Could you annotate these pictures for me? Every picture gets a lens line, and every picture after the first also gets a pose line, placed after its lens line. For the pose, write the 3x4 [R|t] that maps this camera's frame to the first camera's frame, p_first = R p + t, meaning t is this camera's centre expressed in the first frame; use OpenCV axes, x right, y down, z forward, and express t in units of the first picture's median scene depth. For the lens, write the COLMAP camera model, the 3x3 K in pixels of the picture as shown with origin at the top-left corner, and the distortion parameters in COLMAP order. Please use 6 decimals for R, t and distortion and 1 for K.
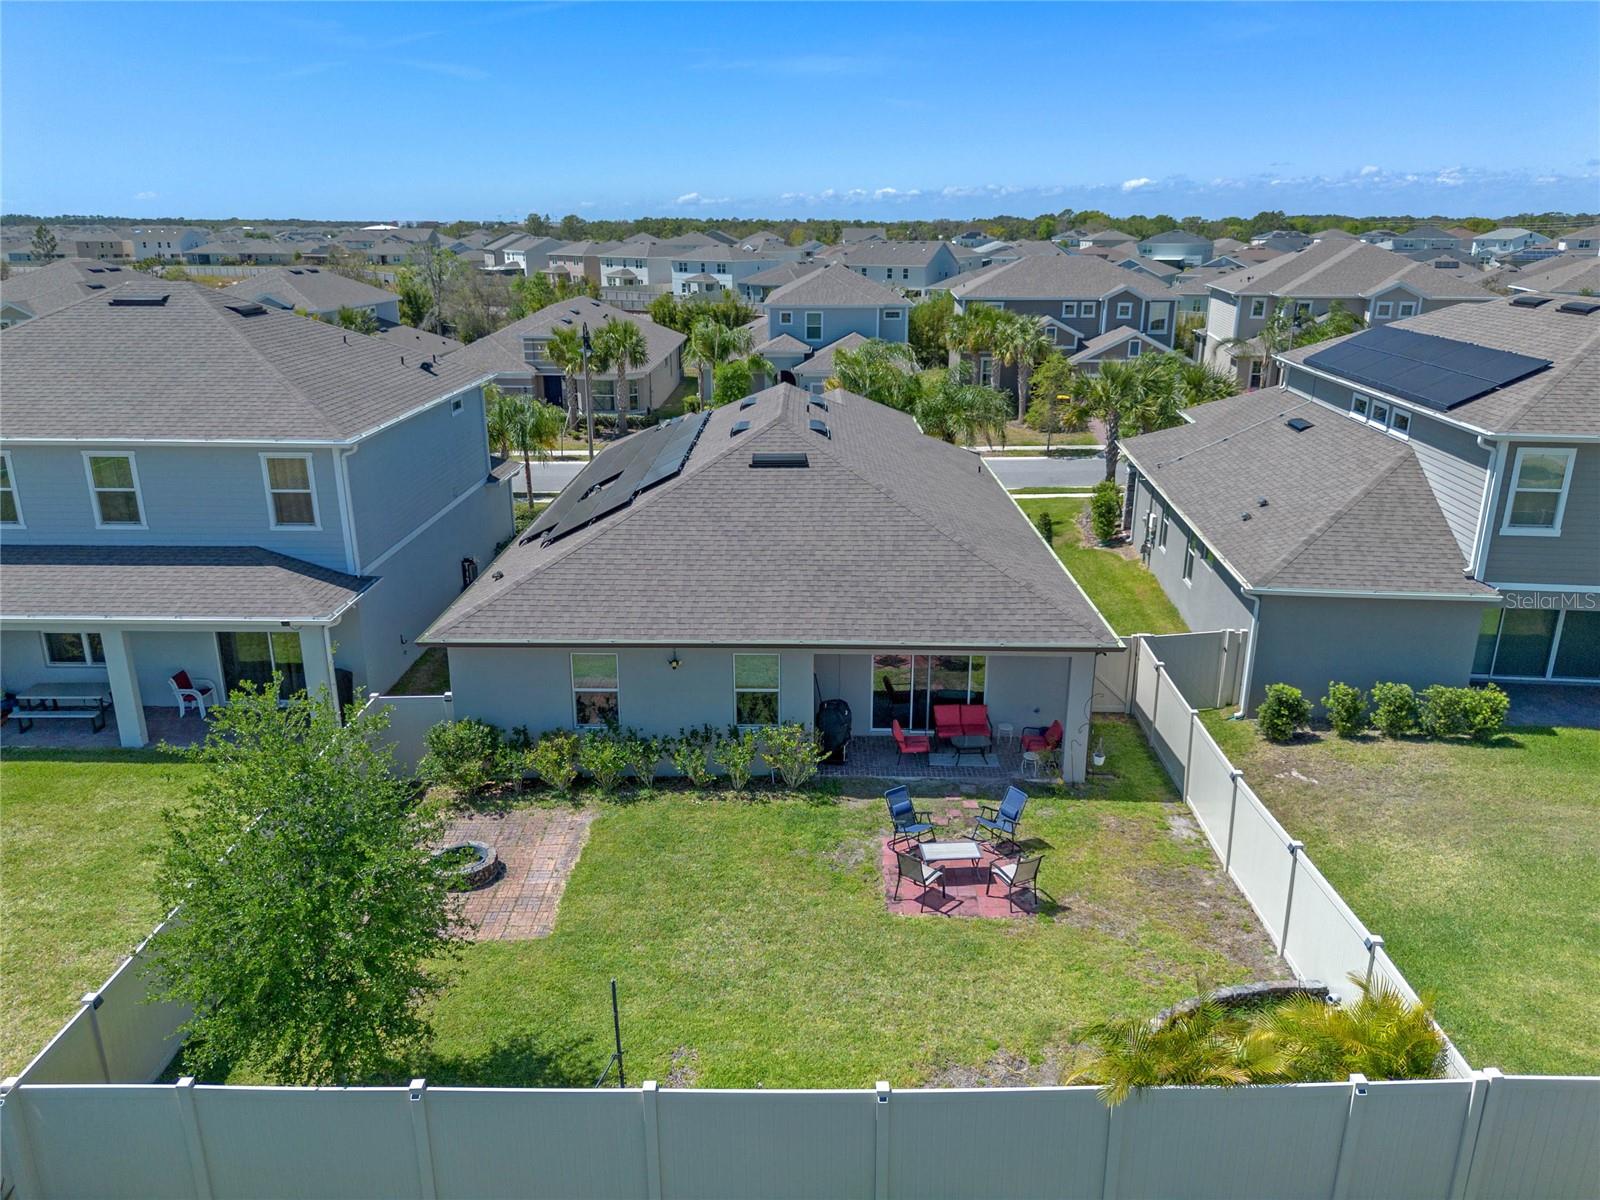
lens RADIAL K [[1153.2, 0, 802.1], [0, 1153.2, 597.3], [0, 0, 1]] dist [0.023754, 0.002106]
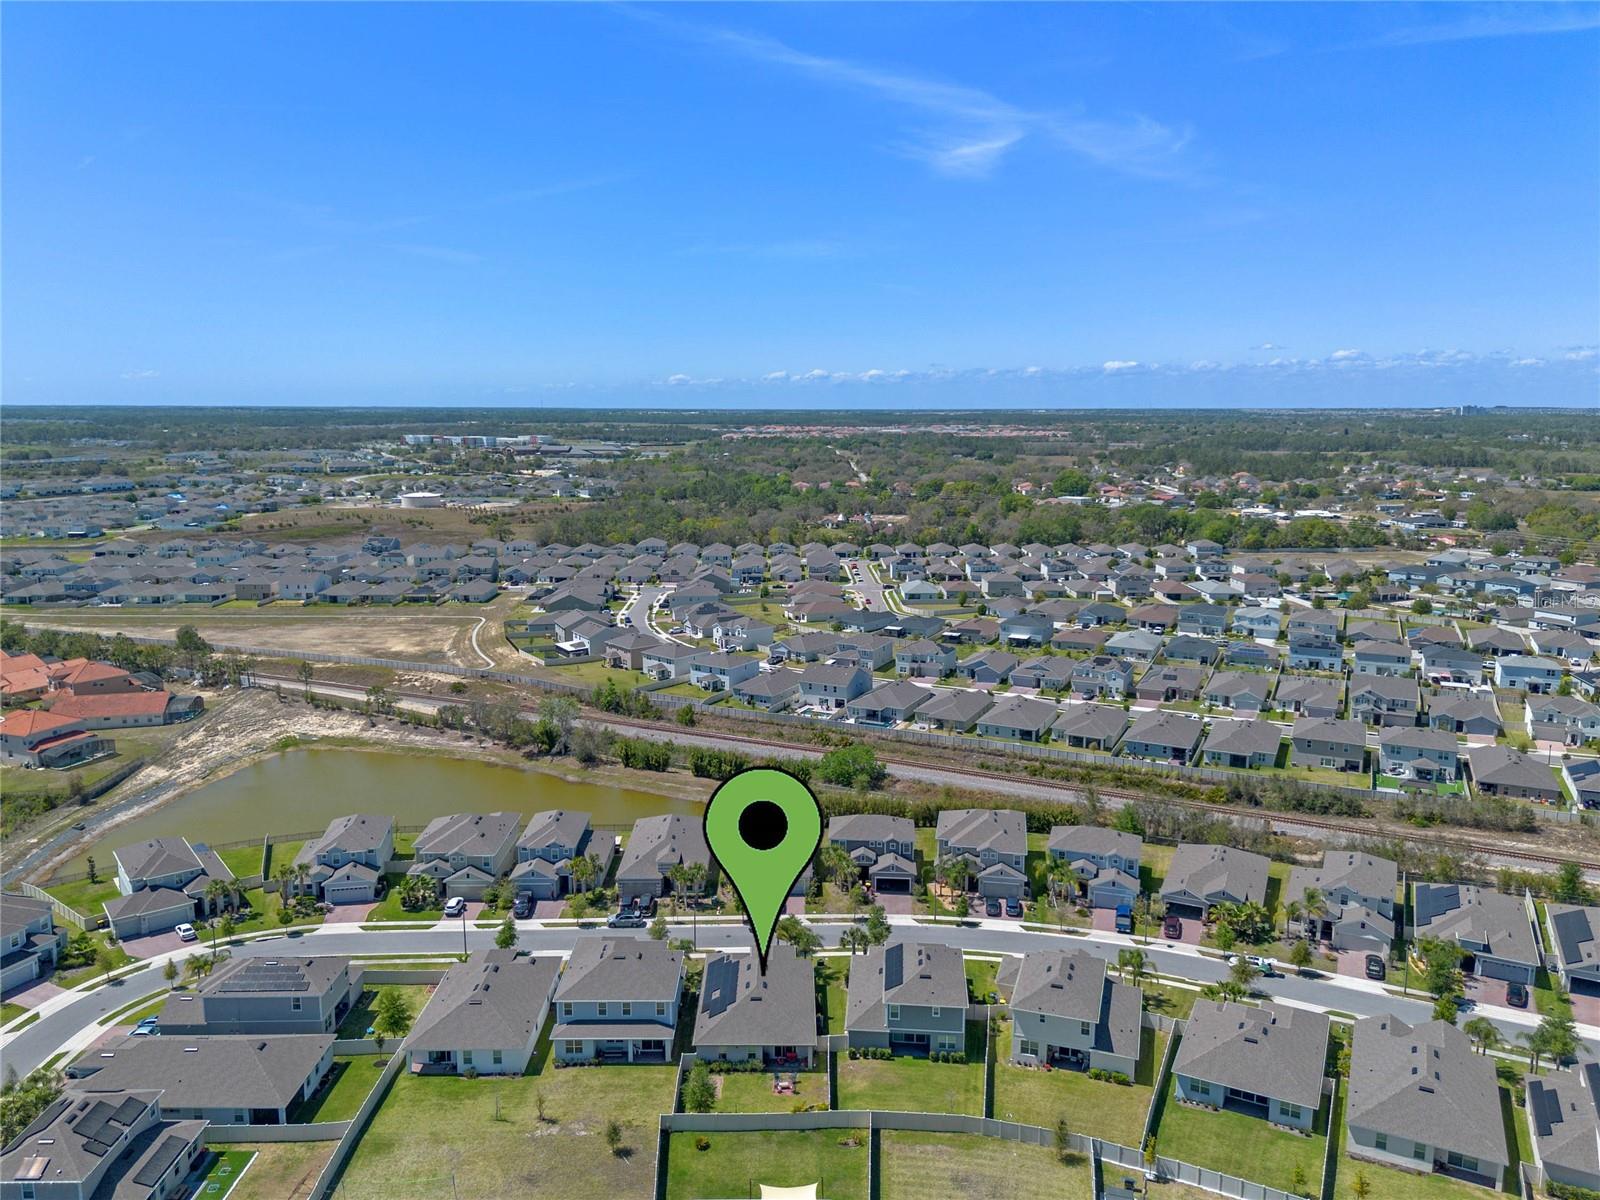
lens RADIAL K [[1153.2, 0, 800.7], [0, 1153.2, 599.8], [0, 0, 1]] dist [0.023754, 0.002106]
pose [[0.999886, -0.003855, 0.014568, 0.121347], [0.005948, 0.989204, -0.146426, -1.241684], [-0.013847, 0.146496, 0.989114, -4.771406]]
